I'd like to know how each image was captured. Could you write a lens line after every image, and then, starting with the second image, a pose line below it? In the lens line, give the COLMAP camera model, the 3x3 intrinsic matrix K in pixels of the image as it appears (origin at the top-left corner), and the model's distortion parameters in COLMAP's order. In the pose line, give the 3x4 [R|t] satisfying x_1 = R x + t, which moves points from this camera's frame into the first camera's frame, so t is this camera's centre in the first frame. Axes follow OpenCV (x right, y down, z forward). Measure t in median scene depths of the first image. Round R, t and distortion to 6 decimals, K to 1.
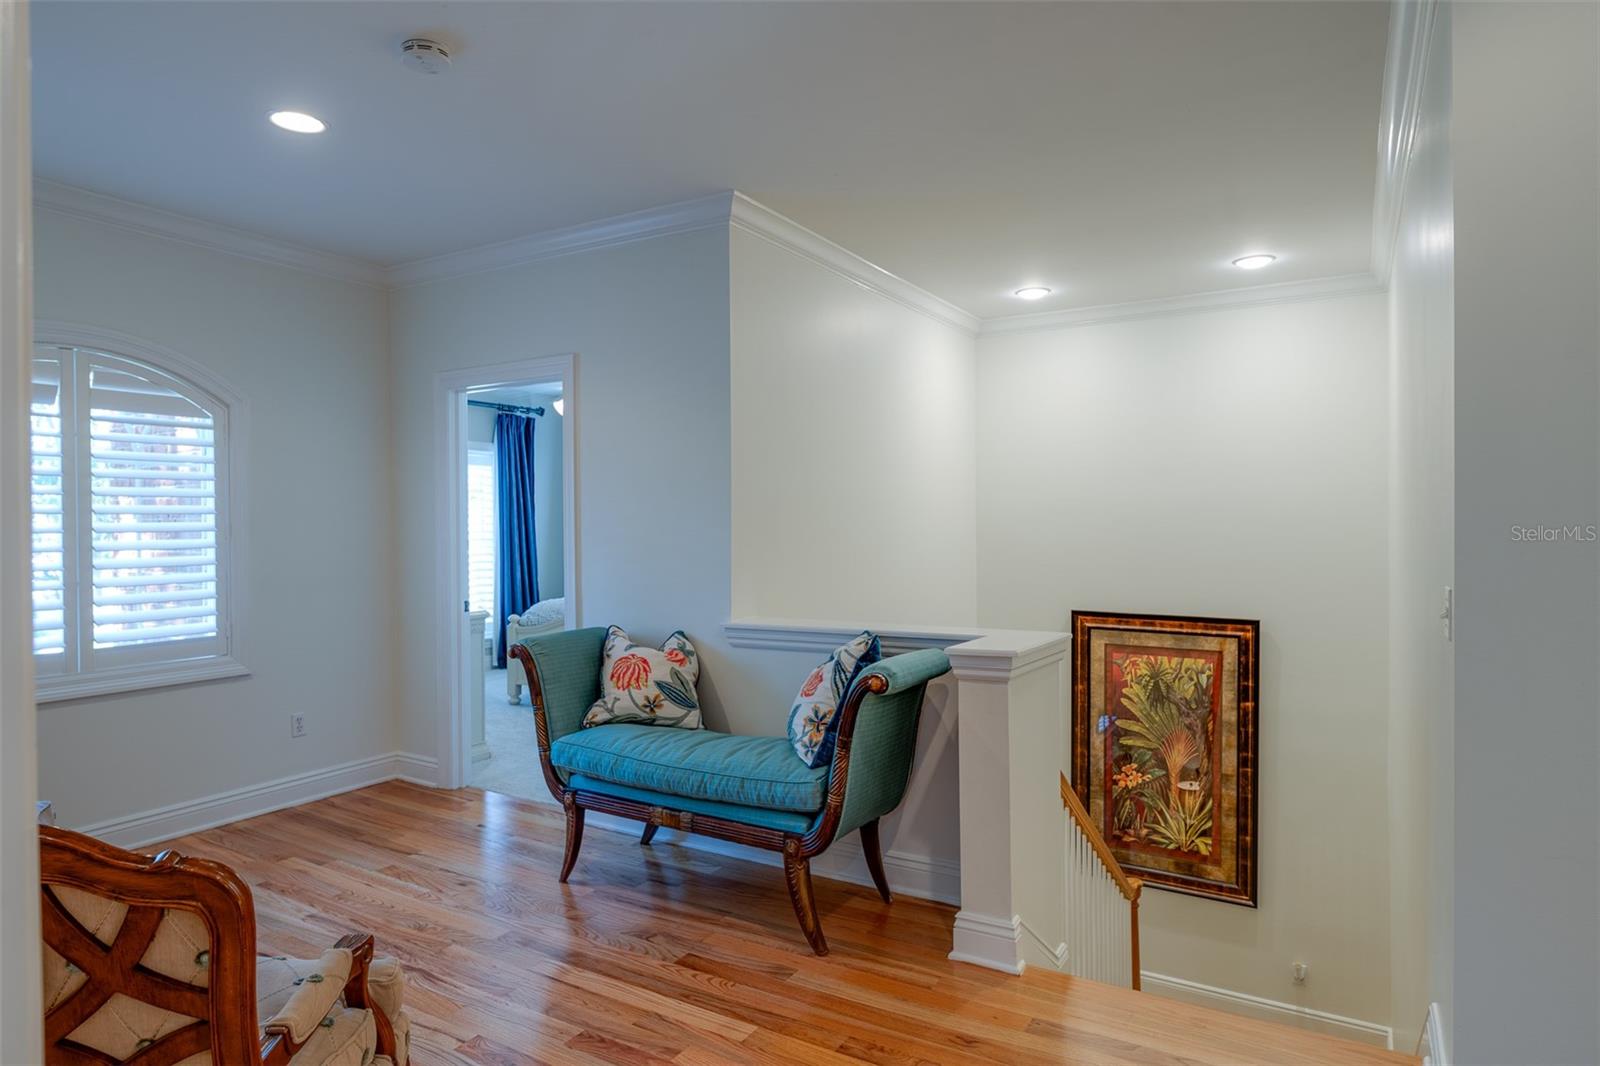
lens RADIAL K [[917.2, 0, 800.0], [0, 917.2, 533.0], [0, 0, 1]] dist [-0.014289, 0.000111]
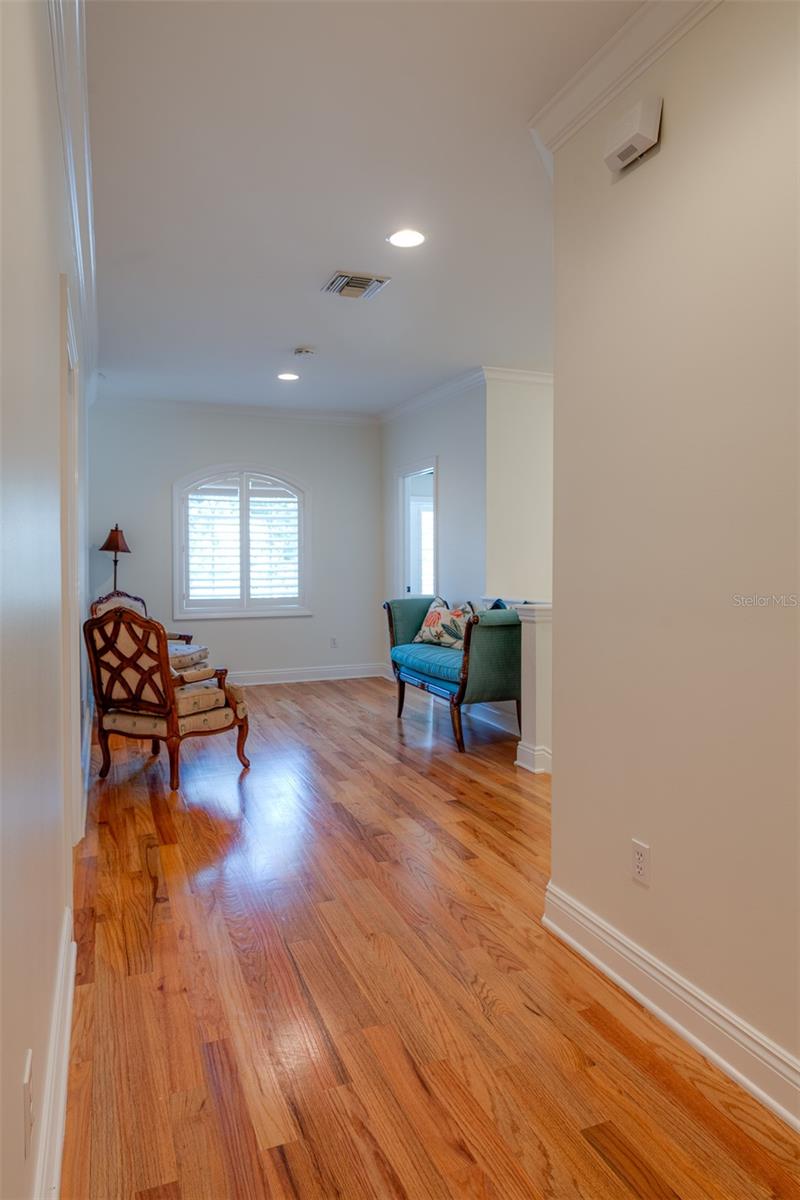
lens RADIAL K [[741.0, 0, 397.9], [0, 741.0, 576.7], [0, 0, 1]] dist [-0.000171, 0.000027]
pose [[0.796164, 0.020030, -0.604749, 0.734024], [-0.007714, 0.999707, 0.022957, 0.024317], [0.605032, -0.013612, 0.796085, -0.327561]]
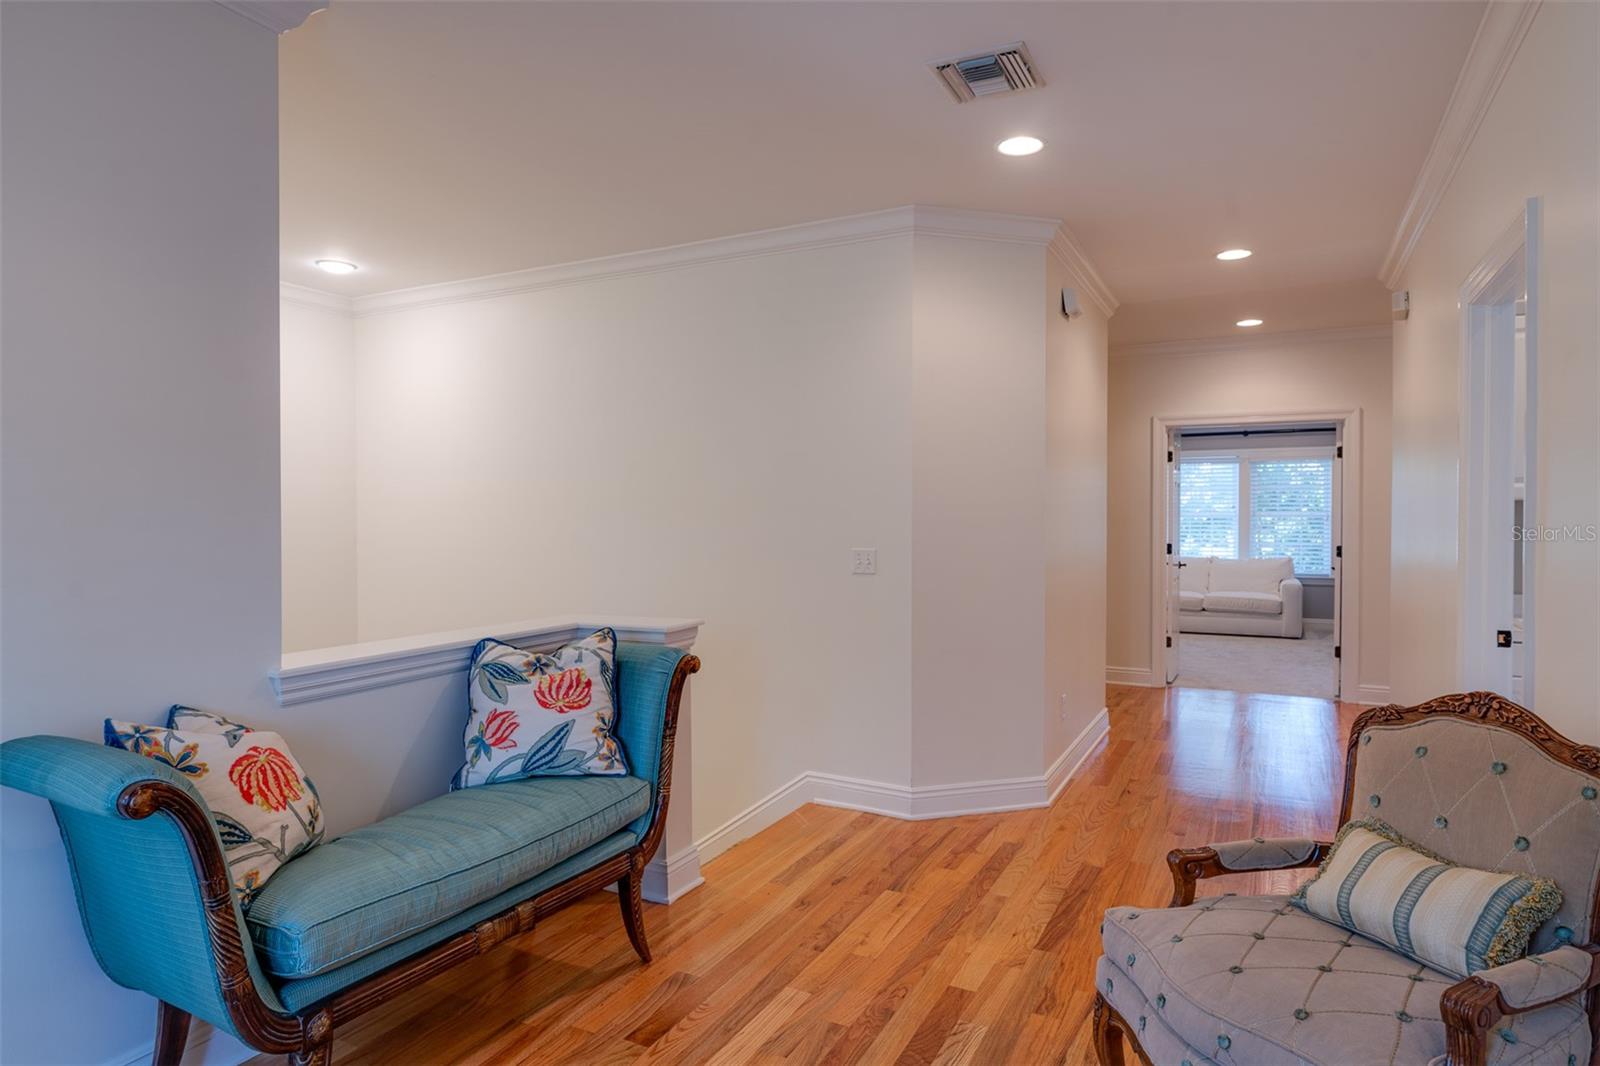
lens RADIAL K [[917.2, 0, 800.0], [0, 917.2, 533.0], [0, 0, 1]] dist [-0.014289, 0.000111]
pose [[-0.056088, -0.011934, 0.998354, -0.762716], [0.009601, 0.999876, 0.012492, -0.000001], [-0.998380, 0.010286, -0.055967, 0.719028]]
